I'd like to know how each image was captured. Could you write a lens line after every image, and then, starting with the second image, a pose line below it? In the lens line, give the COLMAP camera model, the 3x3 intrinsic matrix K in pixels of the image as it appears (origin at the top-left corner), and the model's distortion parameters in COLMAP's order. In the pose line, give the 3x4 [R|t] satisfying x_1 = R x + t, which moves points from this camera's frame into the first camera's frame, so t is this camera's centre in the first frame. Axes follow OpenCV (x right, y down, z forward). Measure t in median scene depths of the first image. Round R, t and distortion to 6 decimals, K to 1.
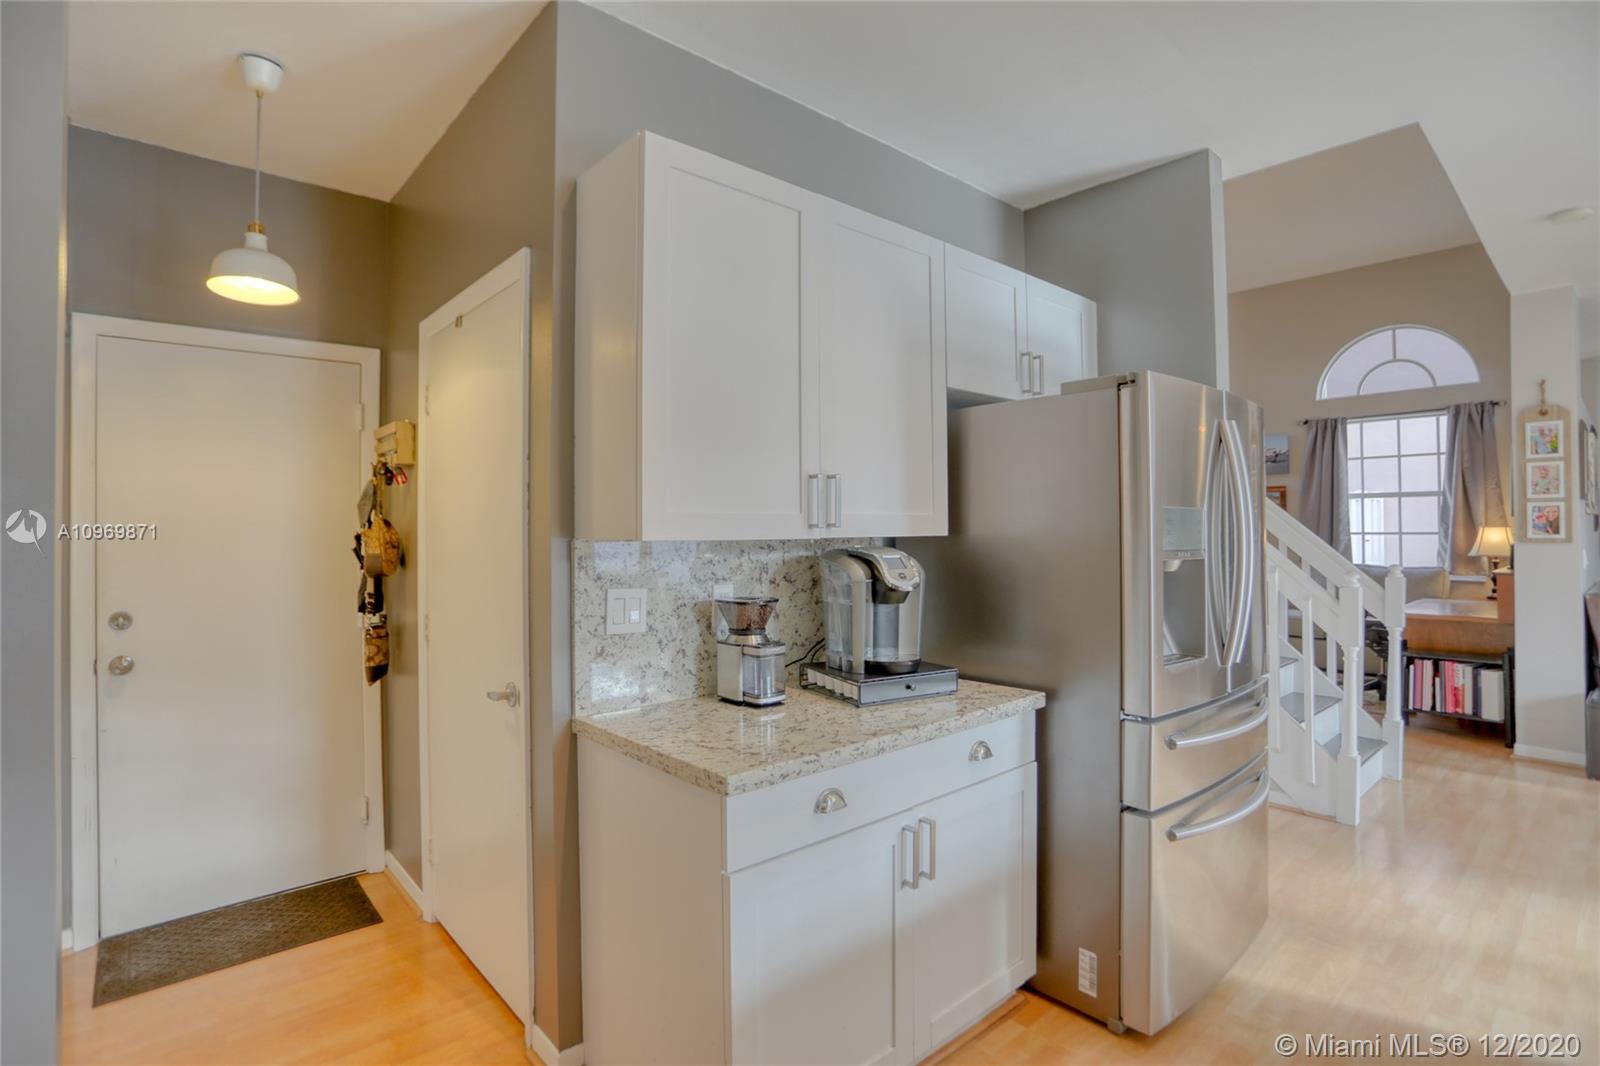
lens RADIAL K [[782.0, 0, 809.5], [0, 782.0, 528.8], [0, 0, 1]] dist [-0.066550, 0.027324]
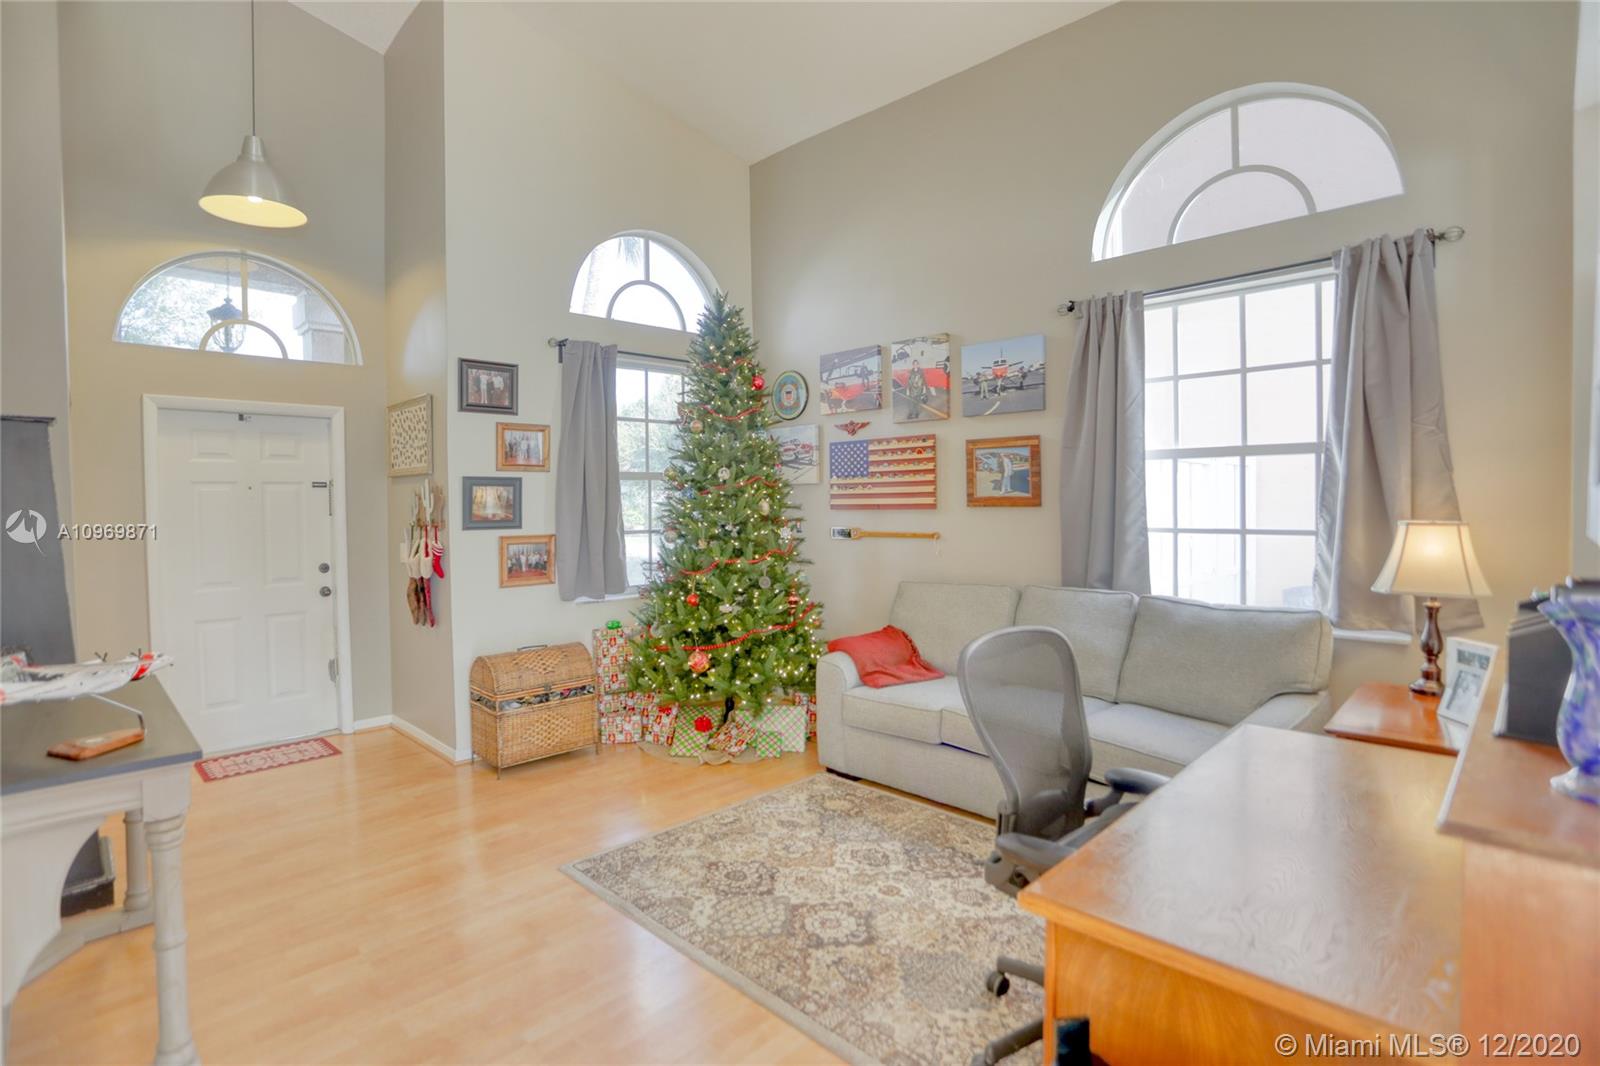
lens RADIAL K [[782.0, 0, 803.8], [0, 782.0, 518.9], [0, 0, 1]] dist [-0.066550, 0.027324]
pose [[0.998591, 0.000811, 0.053057, 0.494085], [-0.002011, 0.999744, 0.022558, -0.012783], [-0.053025, -0.022633, 0.998337, 0.550434]]
